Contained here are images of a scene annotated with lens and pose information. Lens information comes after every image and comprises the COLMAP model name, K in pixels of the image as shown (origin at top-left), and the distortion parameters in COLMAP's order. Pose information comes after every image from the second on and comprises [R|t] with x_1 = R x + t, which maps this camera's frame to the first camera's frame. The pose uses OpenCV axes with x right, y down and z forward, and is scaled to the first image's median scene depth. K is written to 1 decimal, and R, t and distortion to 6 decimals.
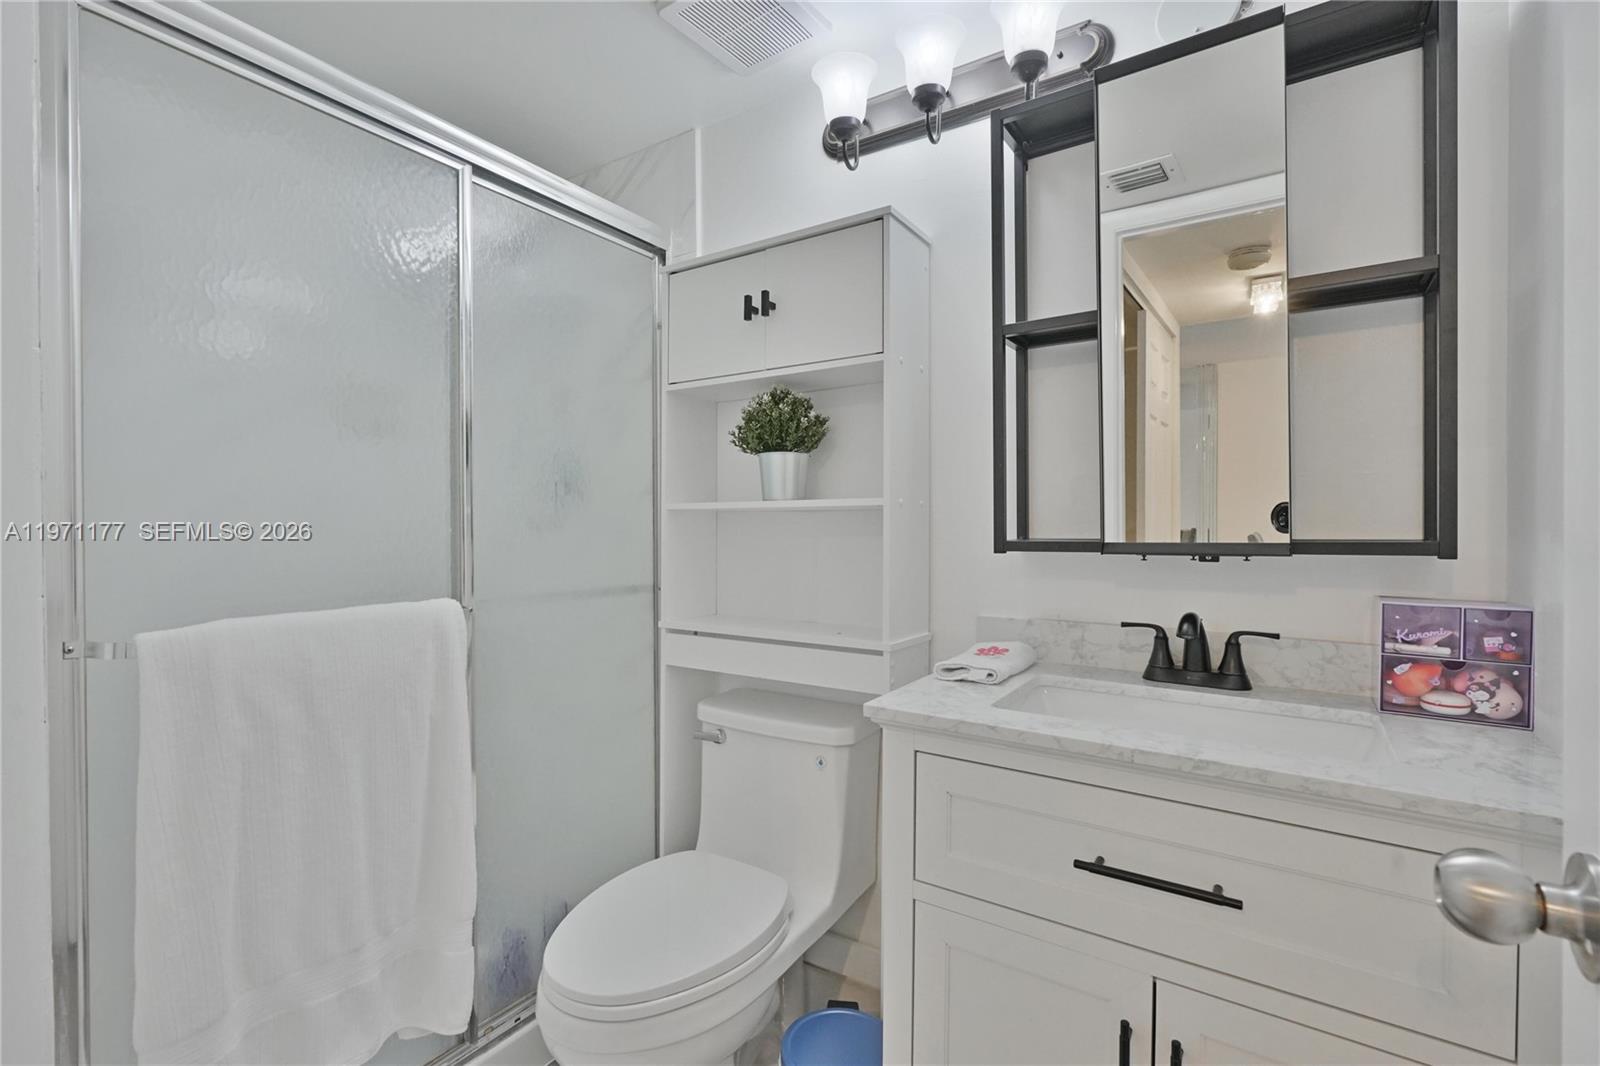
lens RADIAL K [[732.8, 0, 763.3], [0, 732.8, 531.3], [0, 0, 1]] dist [-0.009400, 0.001693]
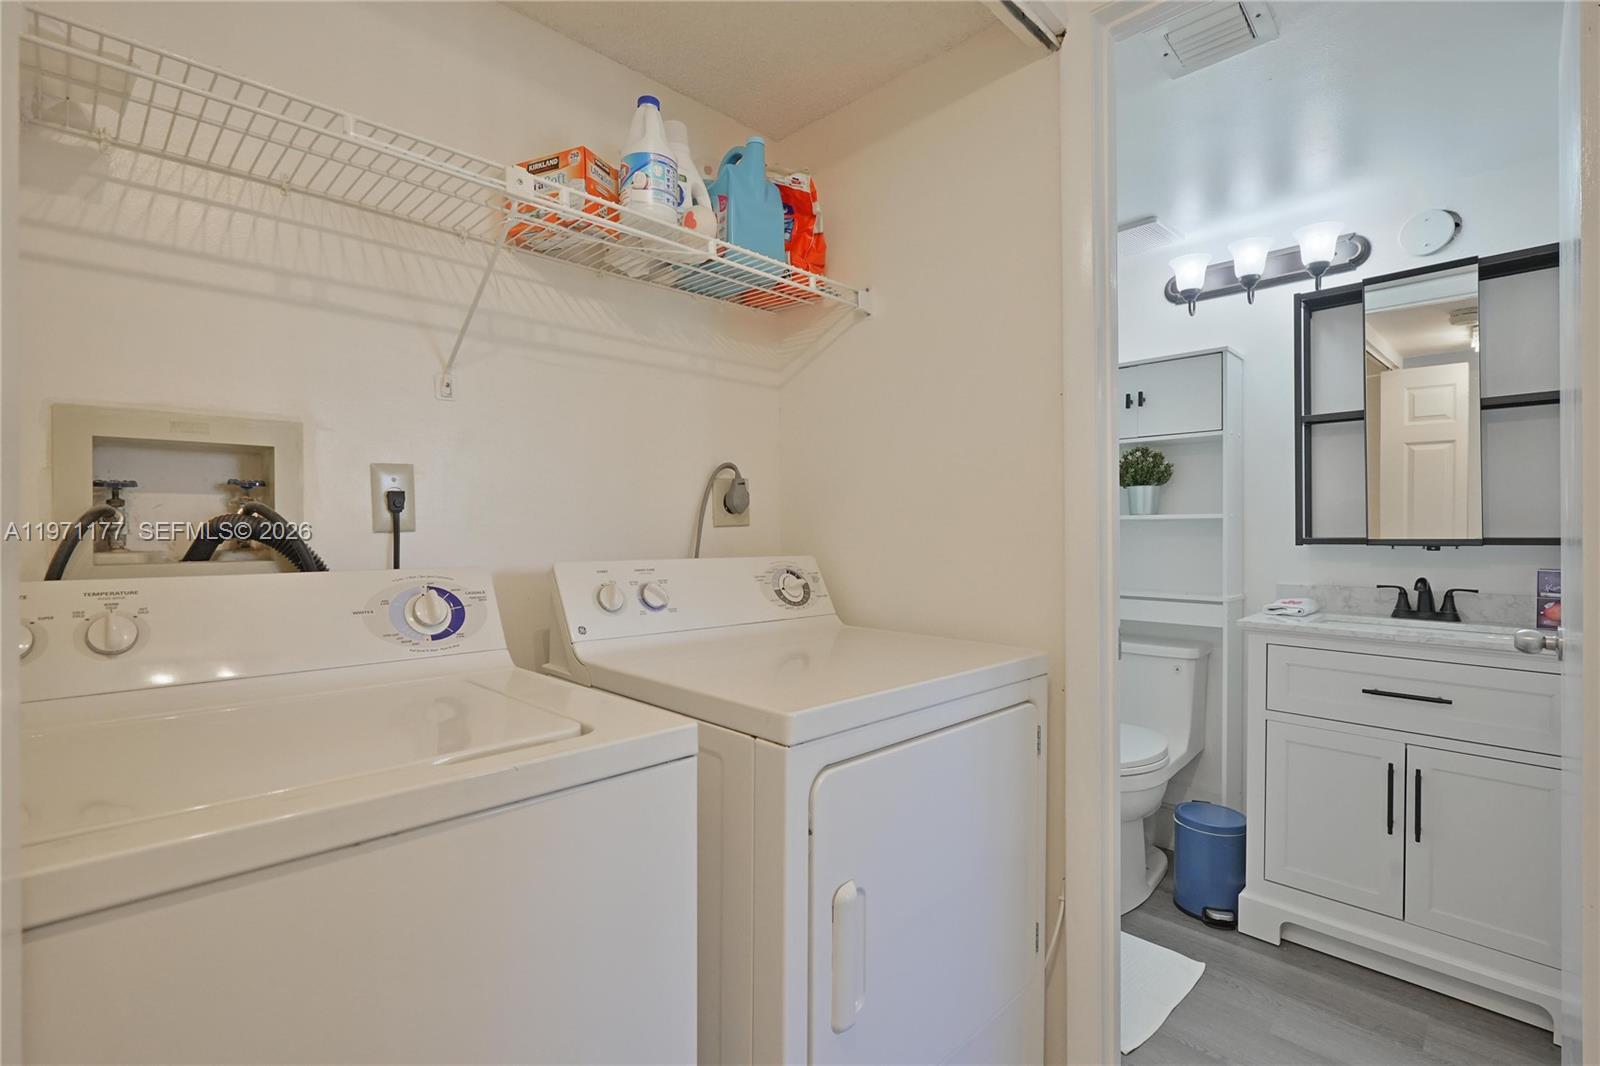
lens RADIAL K [[732.8, 0, 800.7], [0, 732.8, 532.5], [0, 0, 1]] dist [-0.009400, 0.001693]
pose [[0.986309, -0.000516, -0.164907, -0.561981], [0.000080, 0.999996, -0.002650, 0.003495], [0.164908, 0.002600, 0.986306, -0.913381]]
